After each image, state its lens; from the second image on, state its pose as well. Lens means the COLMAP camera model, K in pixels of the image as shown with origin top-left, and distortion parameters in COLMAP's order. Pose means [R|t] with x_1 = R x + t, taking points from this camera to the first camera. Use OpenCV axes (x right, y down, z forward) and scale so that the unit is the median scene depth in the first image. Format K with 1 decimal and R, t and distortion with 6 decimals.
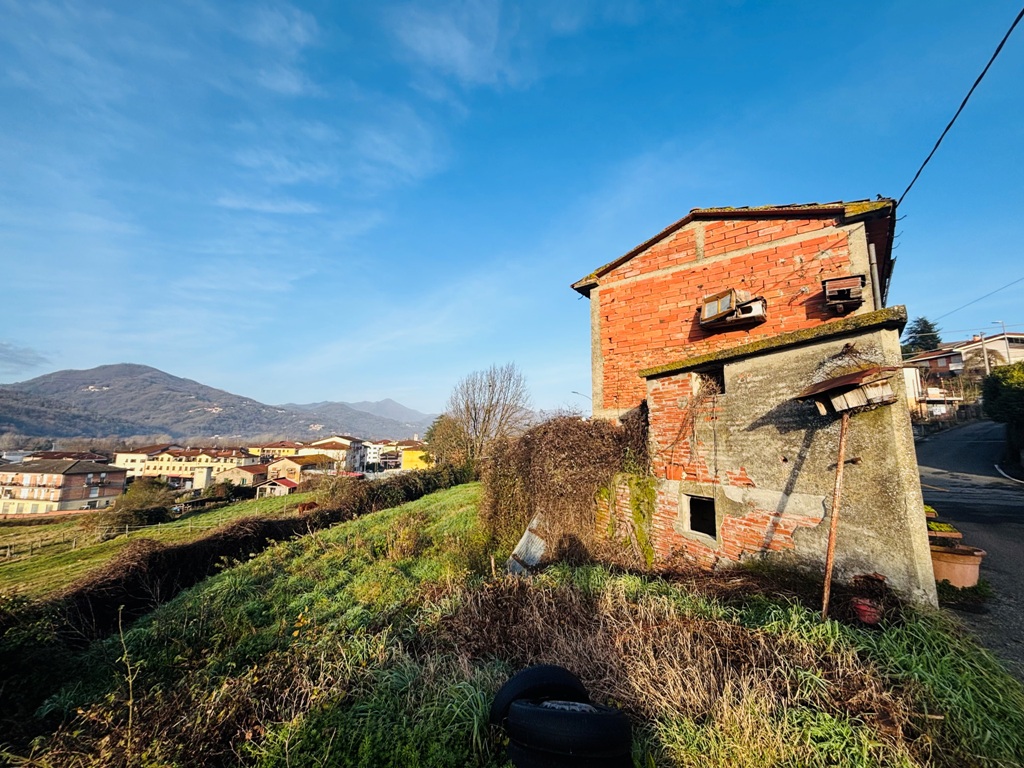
lens RADIAL K [[411.3, 0, 512.0], [0, 411.3, 384.0], [0, 0, 1]] dist [-0.003186, 0.000807]
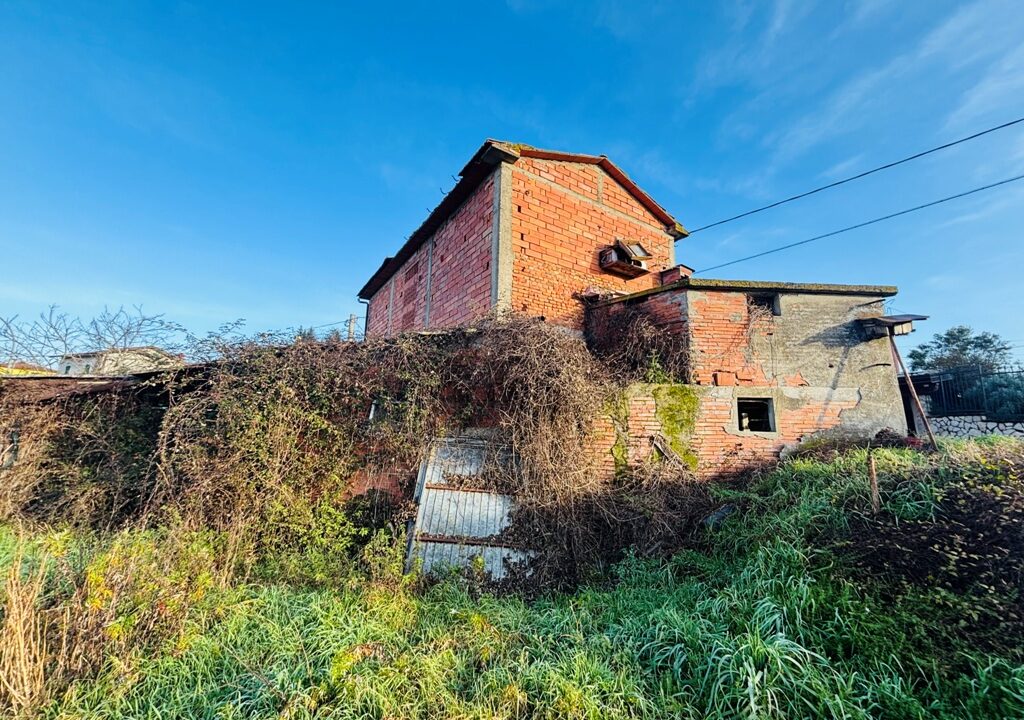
lens RADIAL K [[406.0, 0, 512.0], [0, 406.0, 360.0], [0, 0, 1]] dist [-0.000453, -0.000056]
pose [[0.308220, 0.166571, 0.936619, -0.930475], [-0.153651, 0.980341, -0.123784, 0.459199], [-0.938825, -0.105760, 0.327755, 1.415868]]
